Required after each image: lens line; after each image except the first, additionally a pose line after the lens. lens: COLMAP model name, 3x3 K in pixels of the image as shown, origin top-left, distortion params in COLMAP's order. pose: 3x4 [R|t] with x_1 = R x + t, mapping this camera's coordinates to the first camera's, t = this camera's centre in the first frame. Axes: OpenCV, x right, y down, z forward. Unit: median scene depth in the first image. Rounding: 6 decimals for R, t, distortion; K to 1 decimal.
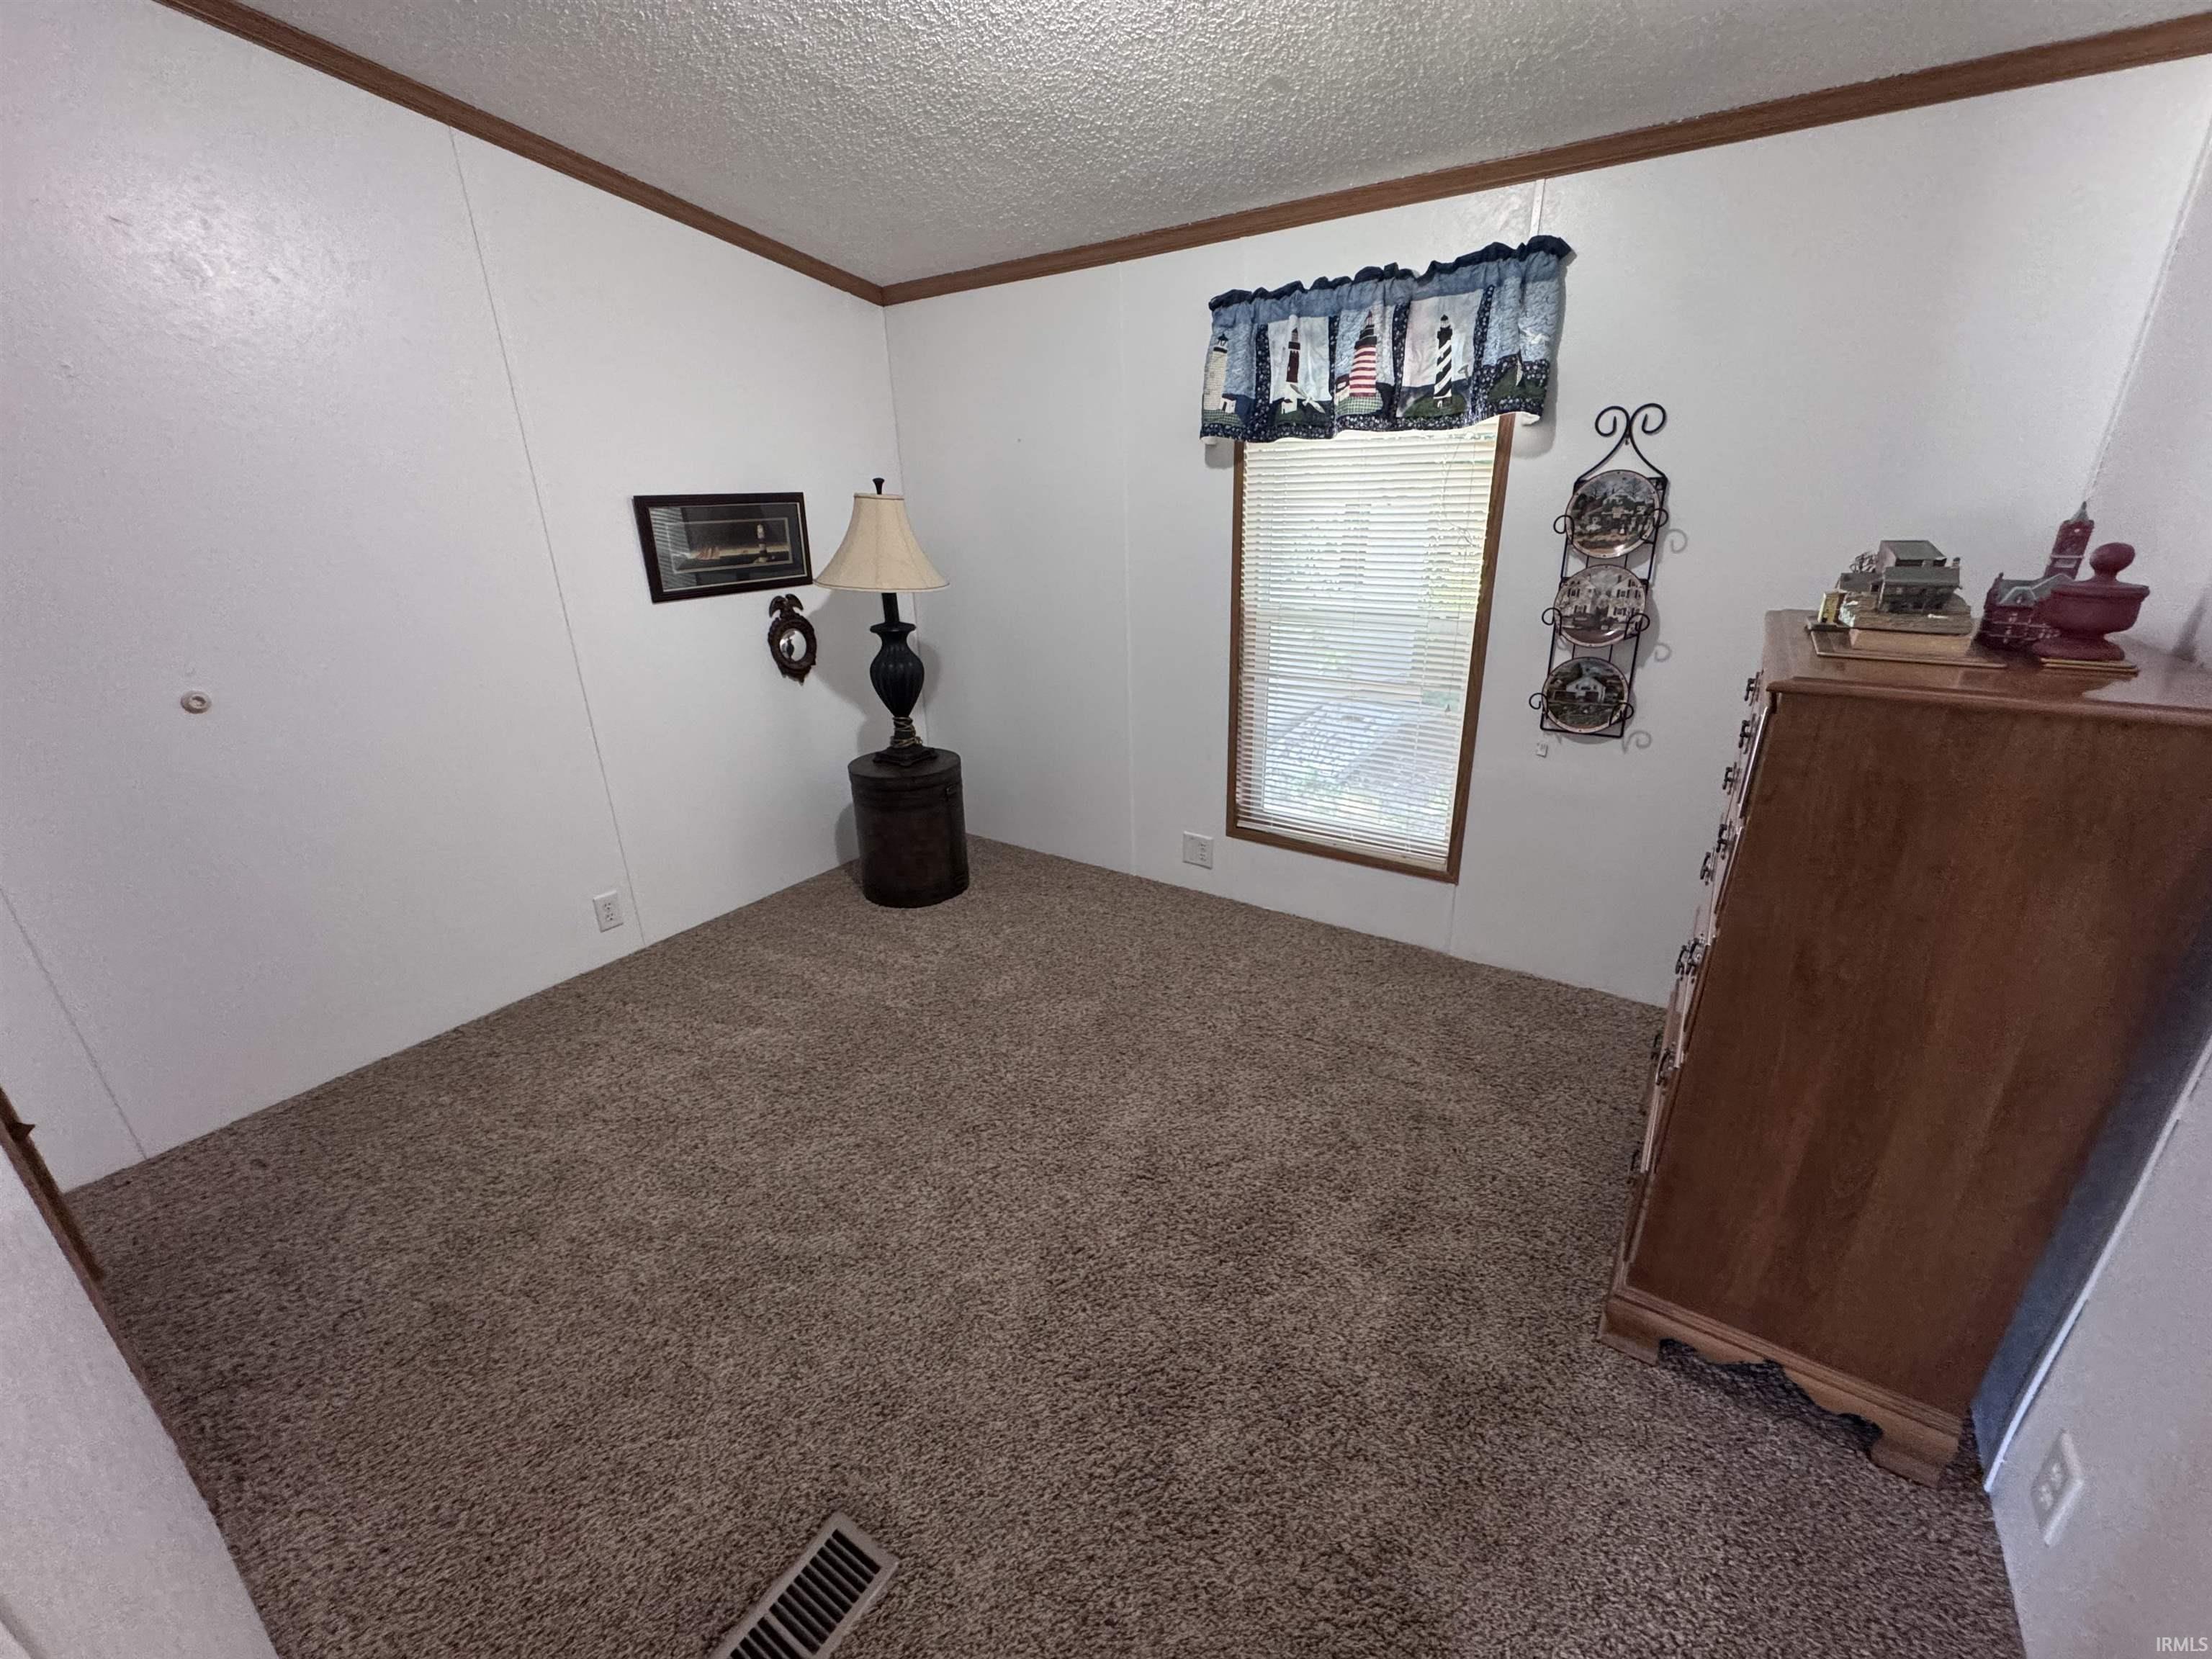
lens RADIAL K [[881.9, 0, 1108.8], [0, 881.9, 826.9], [0, 0, 1]] dist [-0.001500, 0.000351]
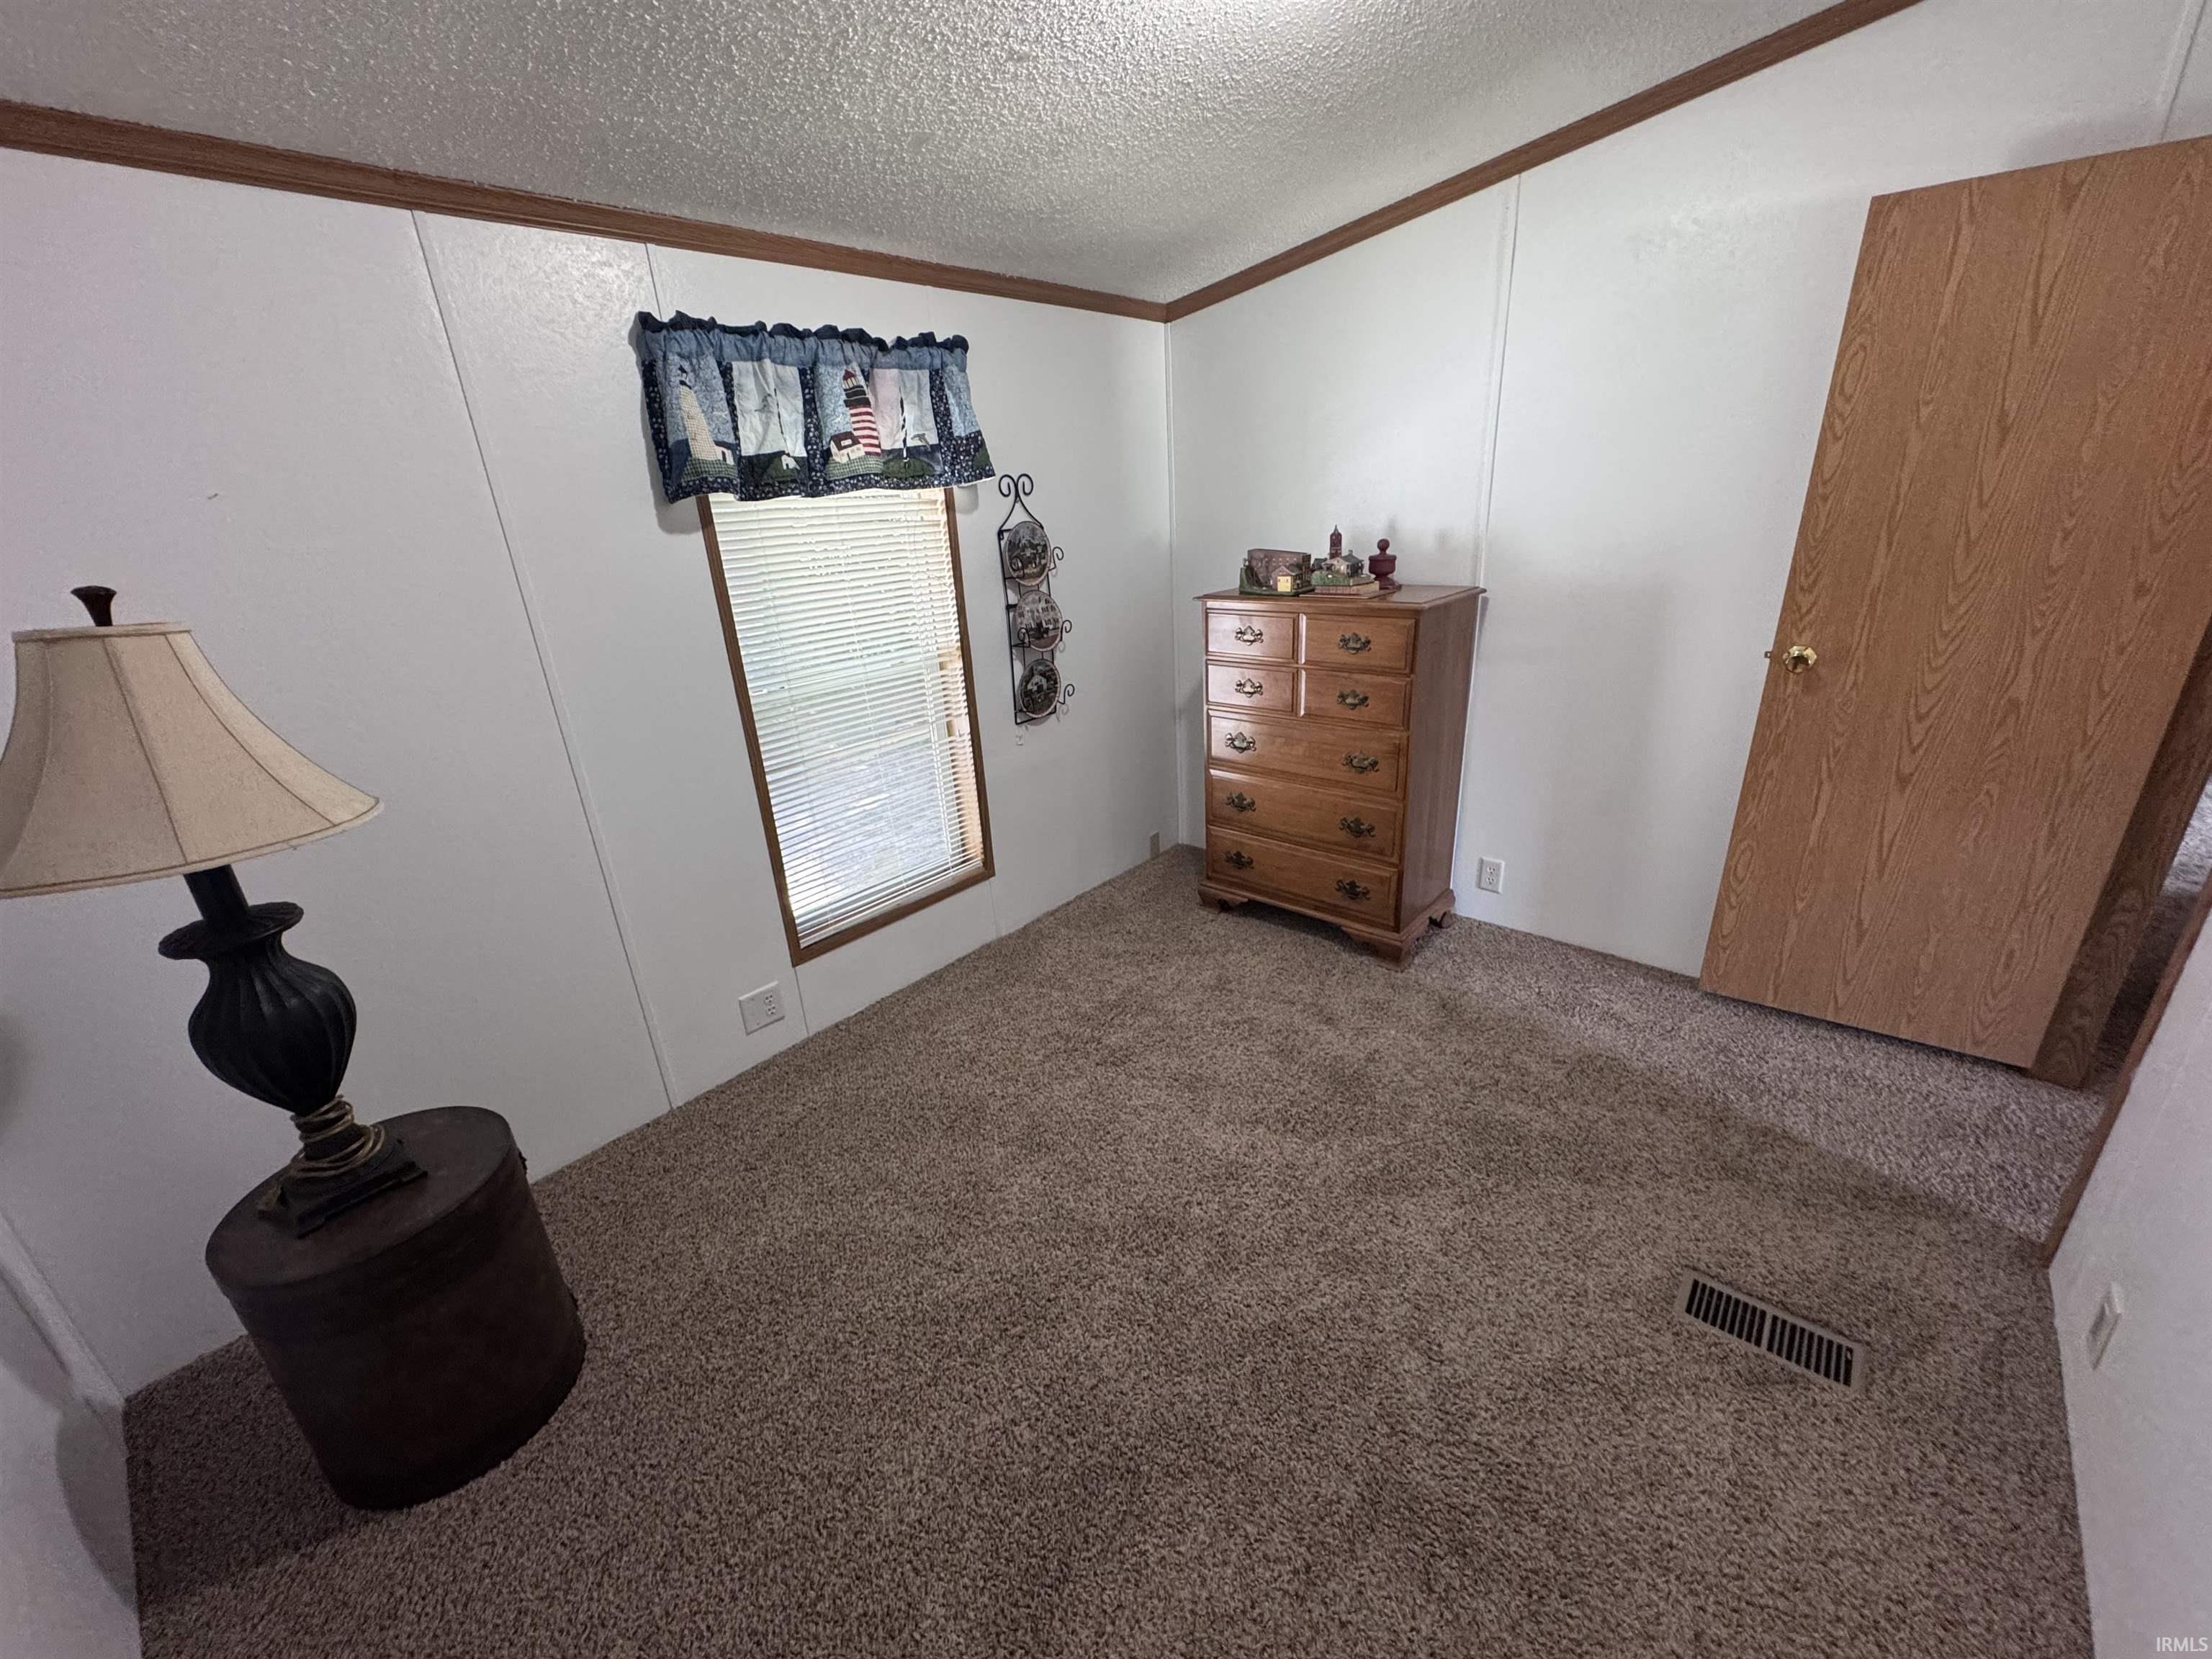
lens RADIAL K [[881.9, 0, 1102.2], [0, 881.9, 828.1], [0, 0, 1]] dist [-0.001500, 0.000351]
pose [[0.123619, -0.340099, 0.932229, -0.752022], [0.400190, 0.876740, 0.266787, -0.282006], [-0.908056, 0.340089, 0.244486, 0.665216]]
